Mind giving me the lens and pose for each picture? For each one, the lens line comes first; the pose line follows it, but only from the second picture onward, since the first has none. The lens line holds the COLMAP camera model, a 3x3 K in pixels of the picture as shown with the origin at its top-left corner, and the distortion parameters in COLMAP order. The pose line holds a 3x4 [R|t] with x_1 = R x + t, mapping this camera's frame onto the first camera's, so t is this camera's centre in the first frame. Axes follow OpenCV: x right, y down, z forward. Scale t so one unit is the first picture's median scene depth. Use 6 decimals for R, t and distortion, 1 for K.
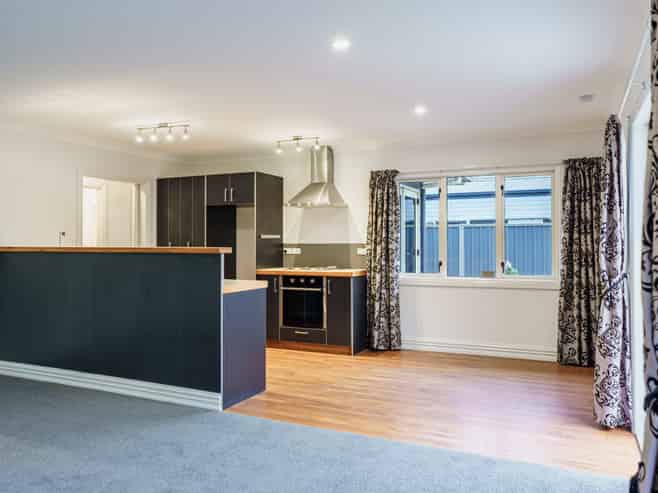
lens RADIAL K [[527.9, 0, 328.8], [0, 527.9, 232.0], [0, 0, 1]] dist [-0.000682, 0.002332]
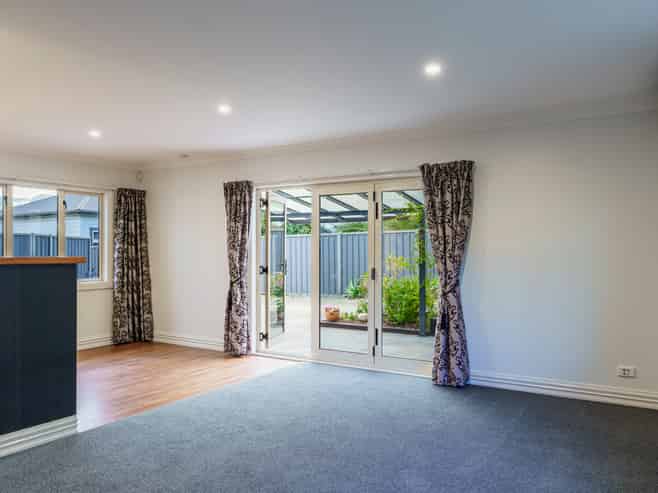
lens RADIAL K [[519.8, 0, 329.0], [0, 519.8, 246.5], [0, 0, 1]] dist [-0.005862, 0.003894]
pose [[0.121826, 0.009059, 0.992510, -0.776352], [-0.018775, 0.999800, -0.006821, 0.006968], [-0.992374, -0.017803, 0.121972, 0.331870]]
